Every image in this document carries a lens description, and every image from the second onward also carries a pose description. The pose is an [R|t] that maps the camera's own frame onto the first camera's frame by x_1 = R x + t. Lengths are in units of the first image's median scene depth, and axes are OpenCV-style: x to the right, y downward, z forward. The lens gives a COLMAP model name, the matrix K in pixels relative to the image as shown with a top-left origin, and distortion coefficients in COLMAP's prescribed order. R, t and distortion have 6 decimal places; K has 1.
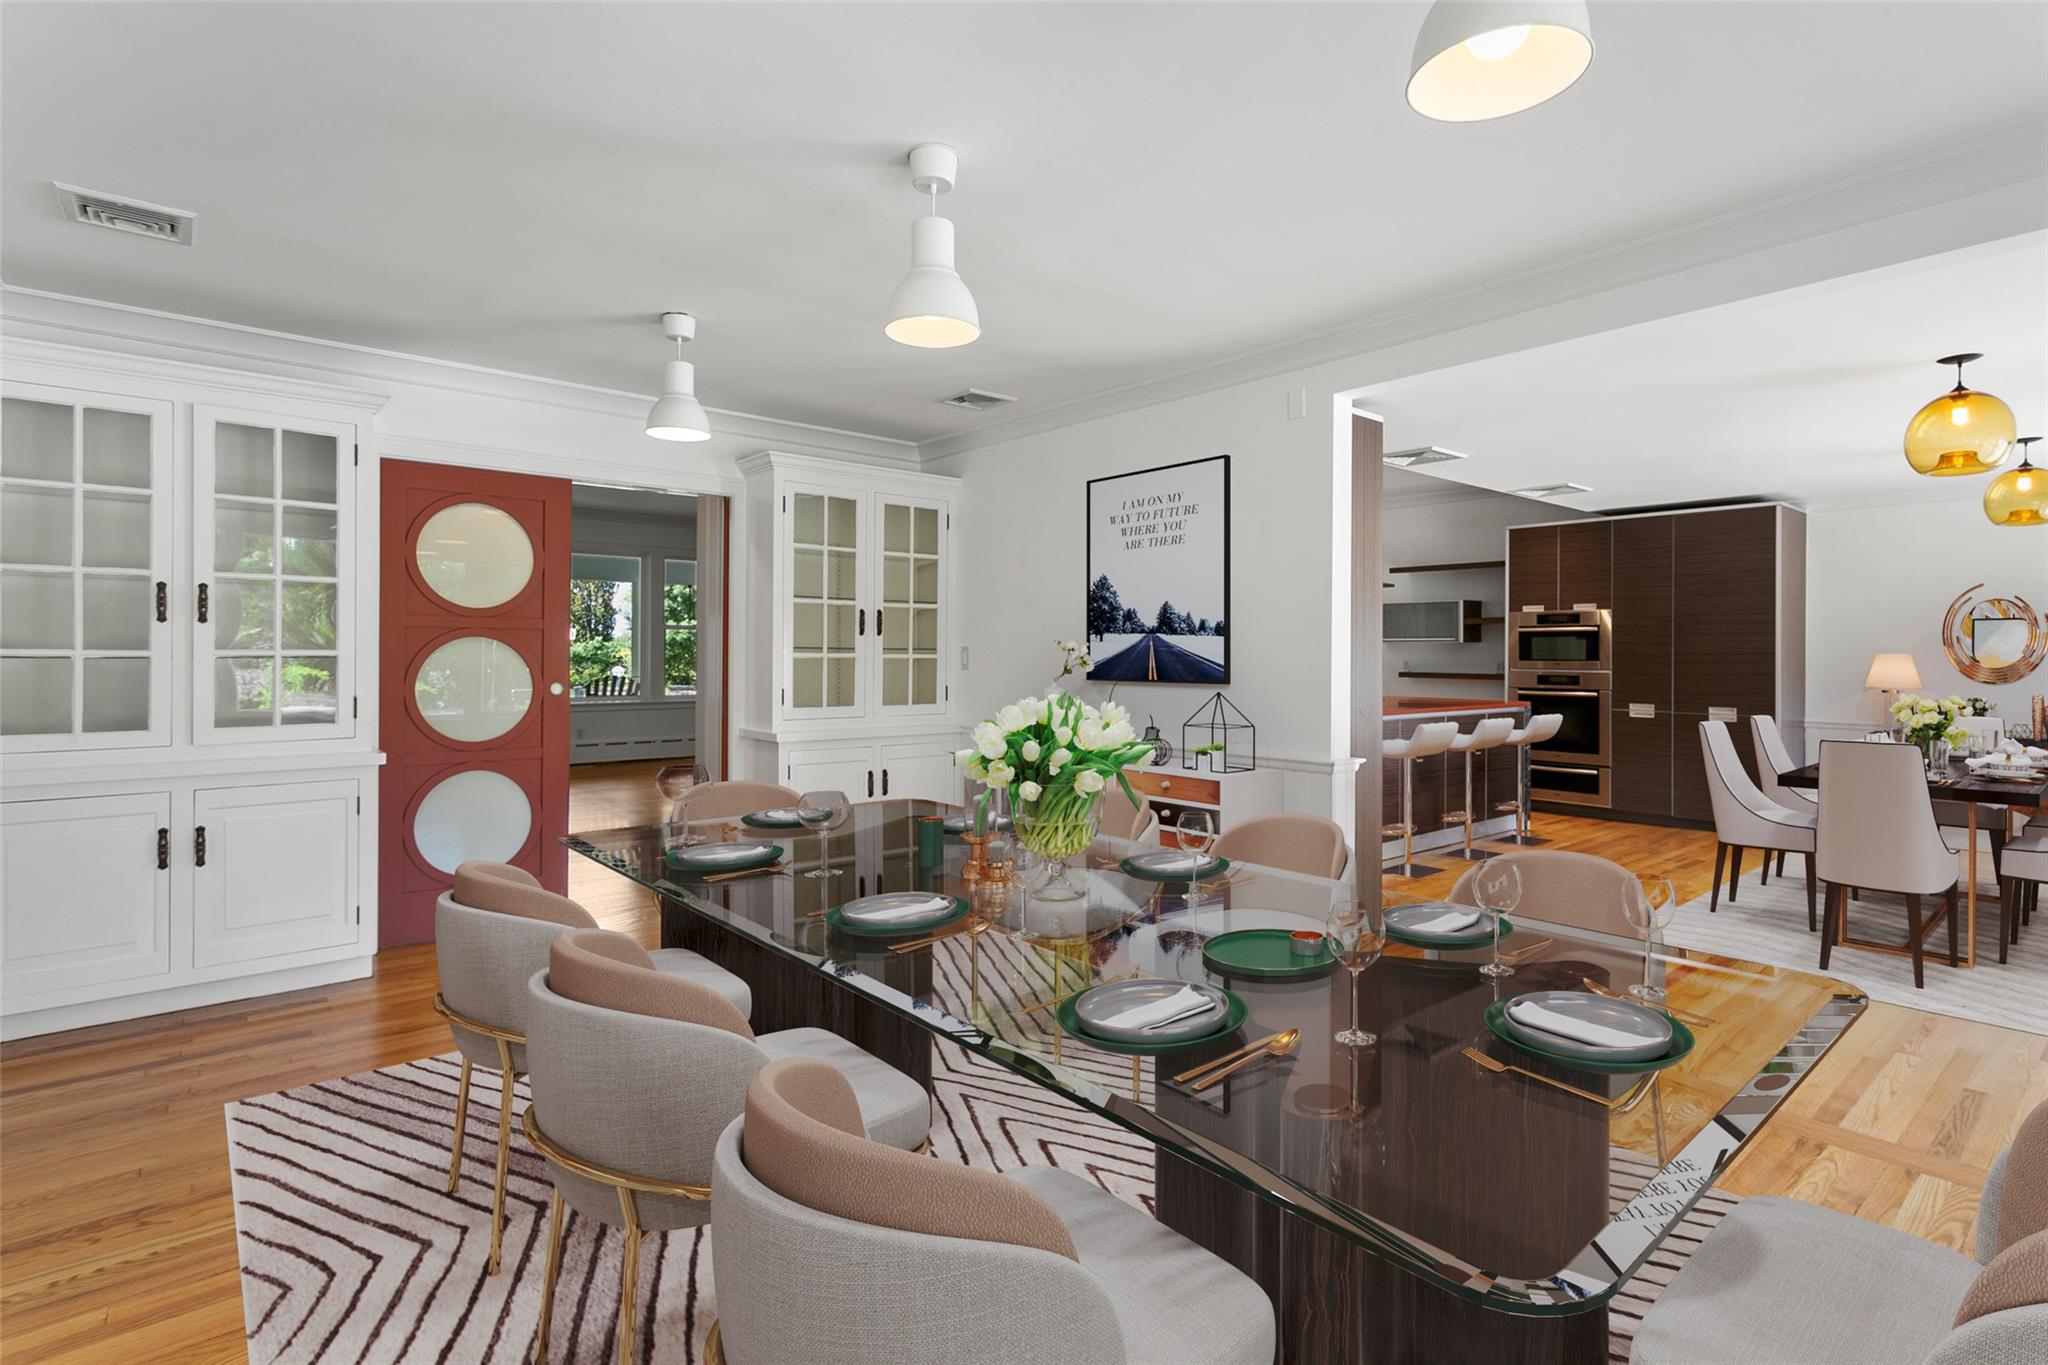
lens RADIAL K [[991.6, 0, 1019.1], [0, 991.6, 659.7], [0, 0, 1]] dist [0.000059, -0.000343]
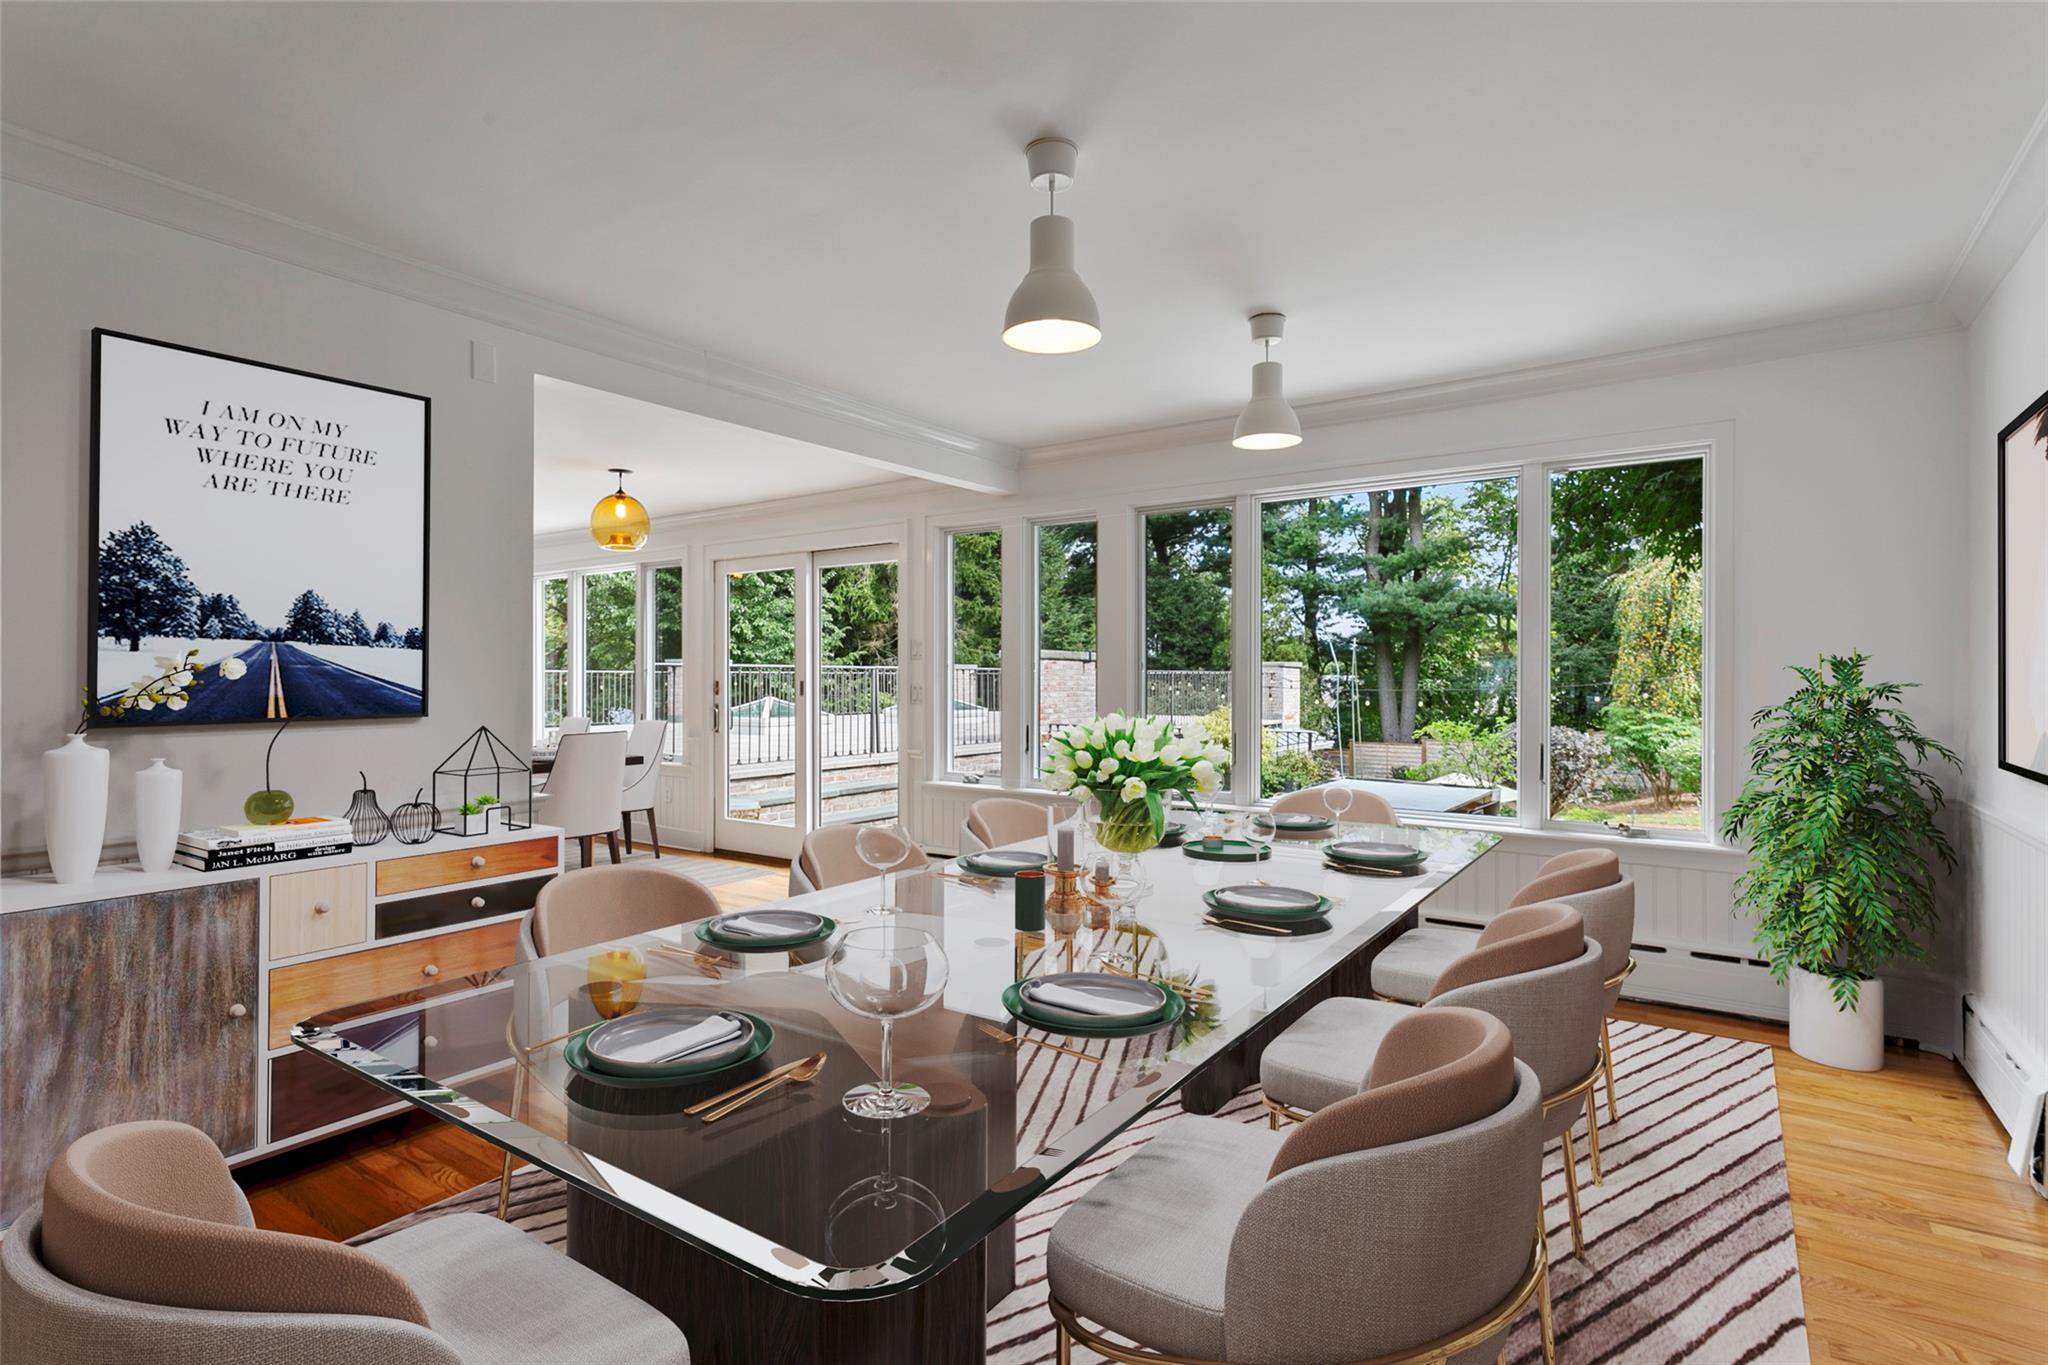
lens RADIAL K [[991.6, 0, 1019.1], [0, 991.6, 659.7], [0, 0, 1]] dist [0.000059, -0.000343]
pose [[-0.253646, 0.008732, 0.967258, -0.565887], [0.002876, 0.999962, -0.008273, -0.008842], [-0.967293, 0.000684, -0.253662, 0.728532]]
